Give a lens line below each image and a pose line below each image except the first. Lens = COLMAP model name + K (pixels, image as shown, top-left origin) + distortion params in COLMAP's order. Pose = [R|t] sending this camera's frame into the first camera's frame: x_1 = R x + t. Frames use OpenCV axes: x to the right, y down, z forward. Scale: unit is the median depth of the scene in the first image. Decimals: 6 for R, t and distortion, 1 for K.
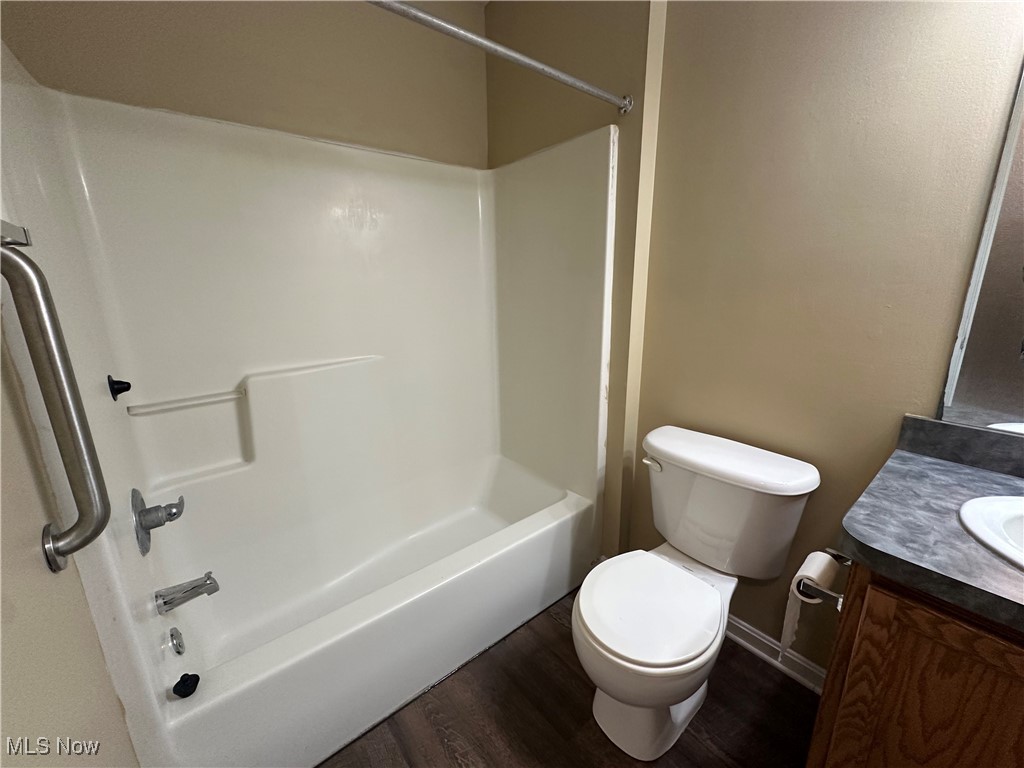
lens RADIAL K [[408.5, 0, 512.9], [0, 408.5, 381.6], [0, 0, 1]] dist [-0.001181, -0.000125]
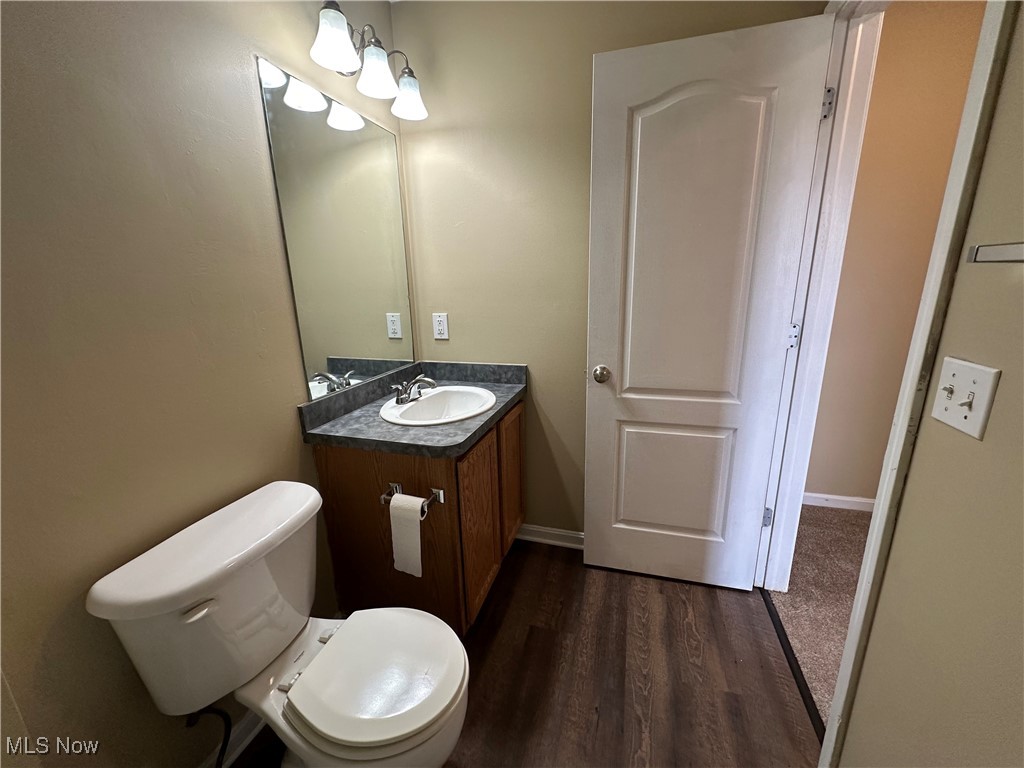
lens RADIAL K [[408.5, 0, 514.1], [0, 408.5, 385.3], [0, 0, 1]] dist [-0.001181, -0.000125]
pose [[-0.556566, -0.180134, 0.811040, -0.547973], [0.229133, 0.905069, 0.358258, -0.336228], [-0.798581, 0.385230, -0.462456, 1.182184]]
